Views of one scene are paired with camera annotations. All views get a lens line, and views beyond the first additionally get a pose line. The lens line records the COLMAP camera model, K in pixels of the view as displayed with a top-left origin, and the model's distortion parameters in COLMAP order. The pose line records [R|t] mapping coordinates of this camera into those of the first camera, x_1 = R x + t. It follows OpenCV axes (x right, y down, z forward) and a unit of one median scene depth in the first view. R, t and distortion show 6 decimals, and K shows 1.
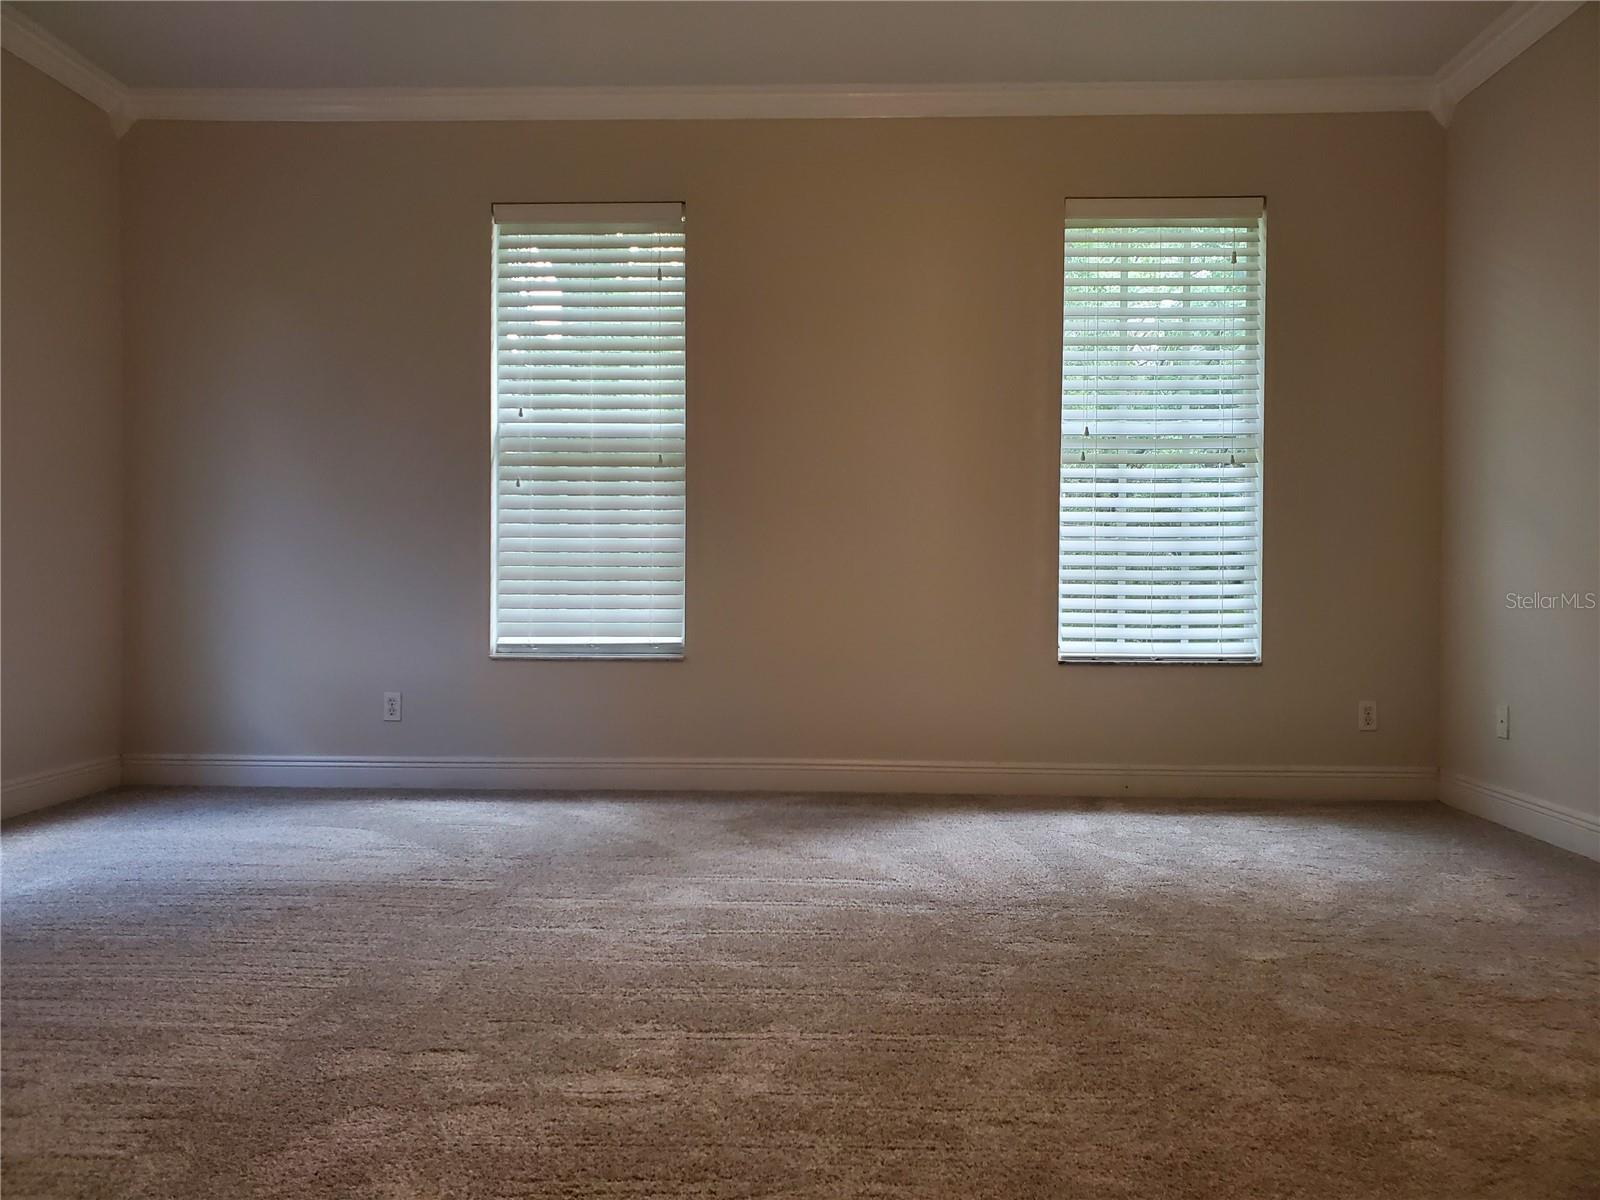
lens RADIAL K [[1328.7, 0, 800.0], [0, 1328.7, 600.0], [0, 0, 1]] dist [0.015228, 0.008187]
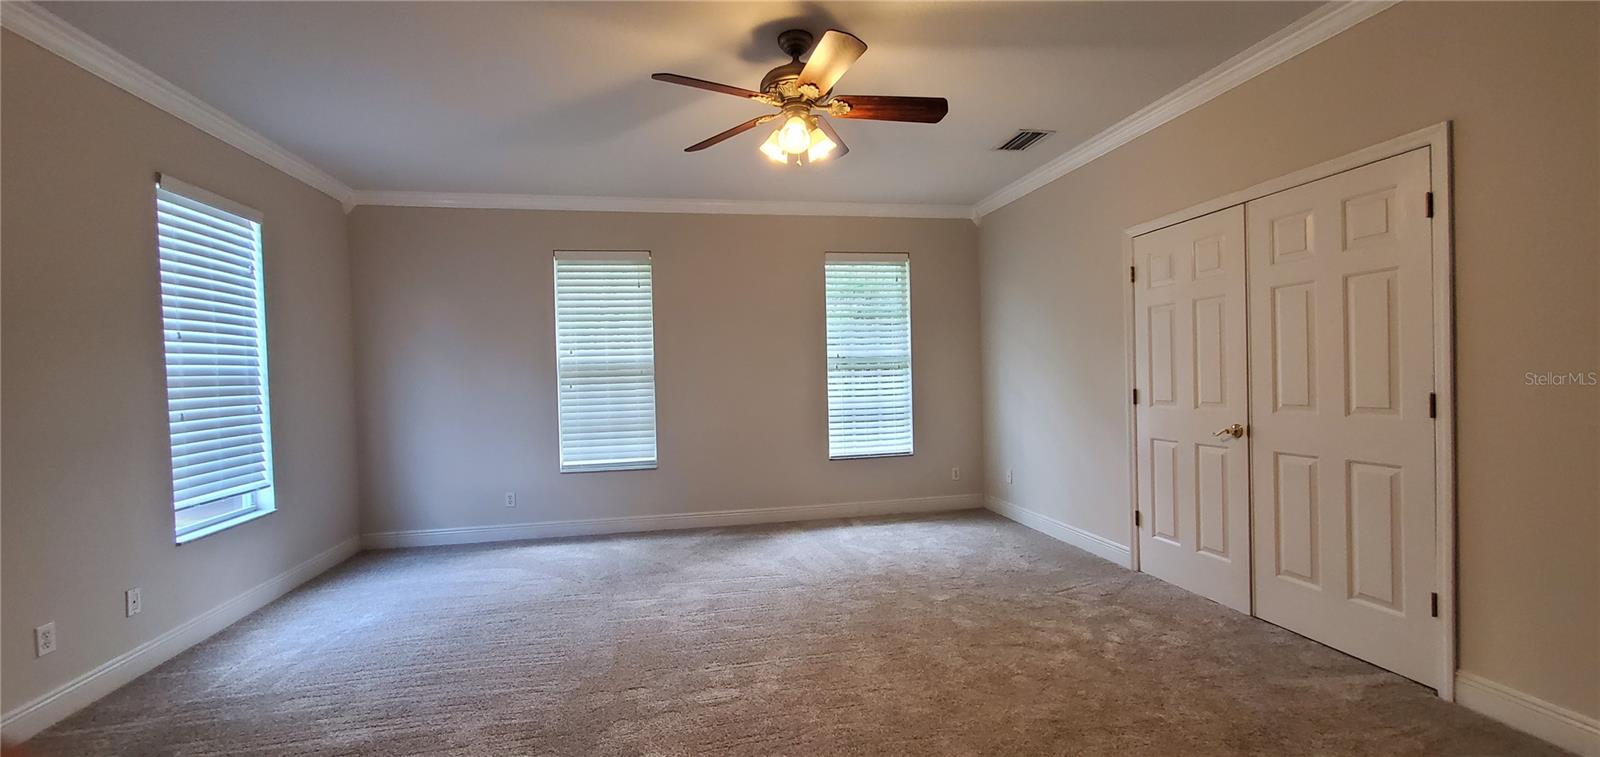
lens RADIAL K [[690.4, 0, 800.0], [0, 690.4, 378.5], [0, 0, 1]] dist [0.002065, 0.000093]
pose [[0.971115, -0.034441, 0.236115, -0.126698], [0.032643, 0.999401, 0.011522, -0.105850], [-0.236370, -0.003482, 0.971657, -0.124422]]
